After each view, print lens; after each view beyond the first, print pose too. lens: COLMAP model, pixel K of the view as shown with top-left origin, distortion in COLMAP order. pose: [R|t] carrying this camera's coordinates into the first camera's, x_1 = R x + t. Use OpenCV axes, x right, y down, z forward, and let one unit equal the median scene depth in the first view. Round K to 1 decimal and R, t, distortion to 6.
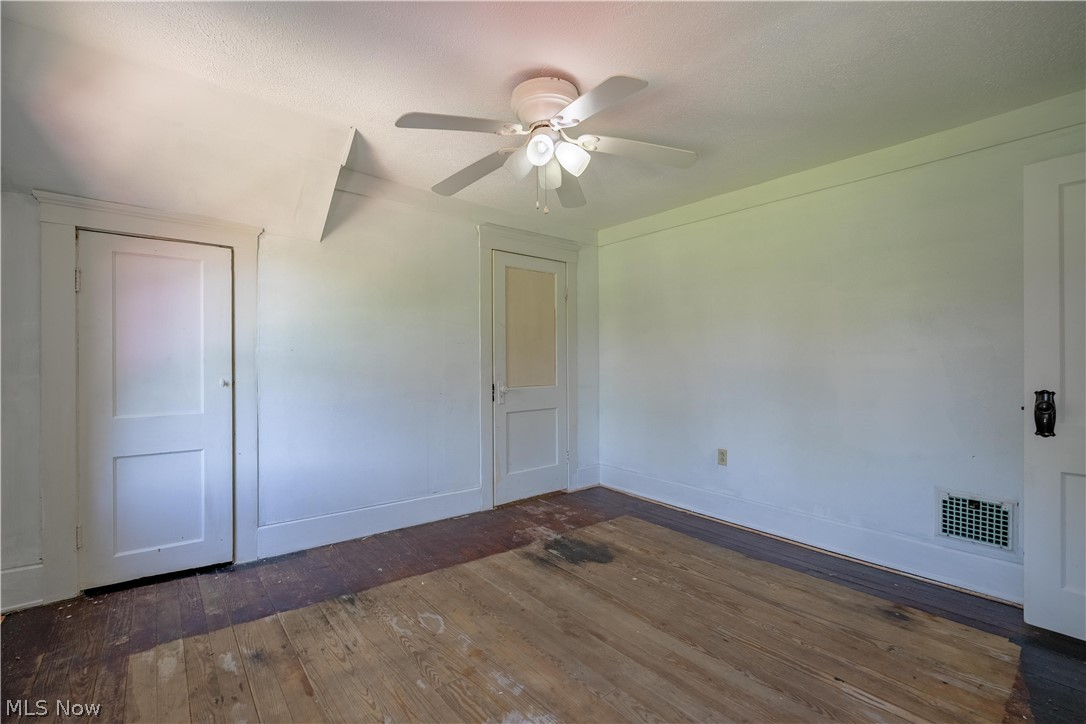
lens RADIAL K [[473.6, 0, 541.7], [0, 473.6, 362.6], [0, 0, 1]] dist [-0.004836, -0.000448]
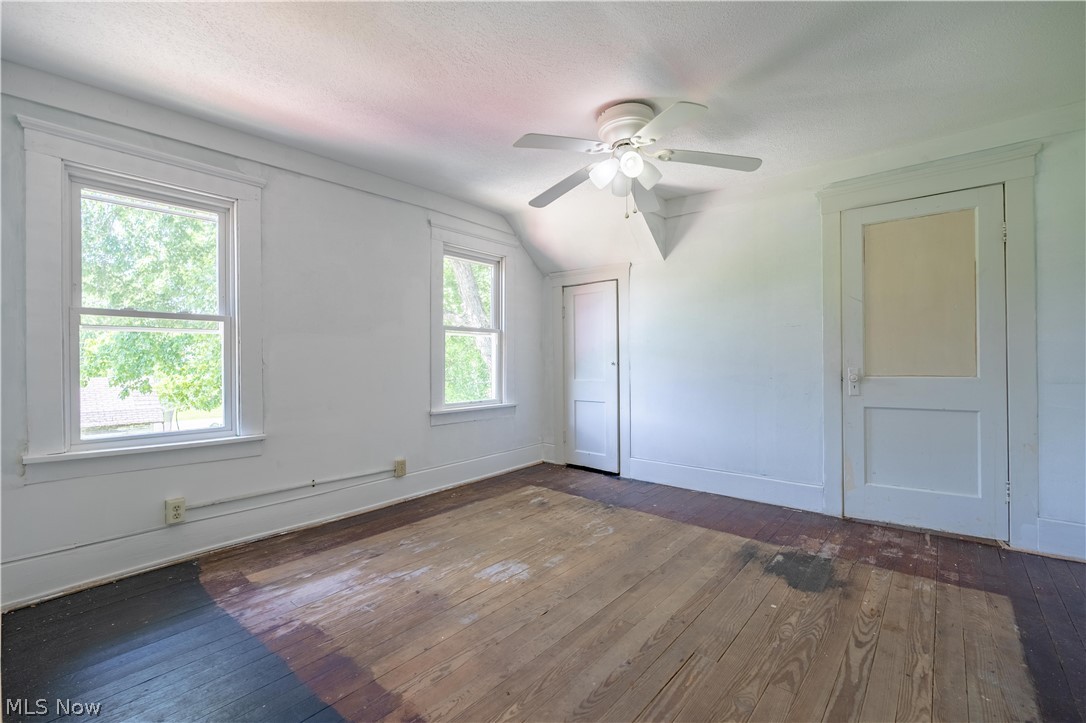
lens RADIAL K [[472.8, 0, 541.3], [0, 472.8, 362.5], [0, 0, 1]] dist [-0.003583, -0.000441]
pose [[0.185988, 0.003662, -0.982545, 0.815591], [0.009866, 0.999936, 0.005595, 0.026577], [0.982502, -0.010735, 0.185940, 0.409786]]
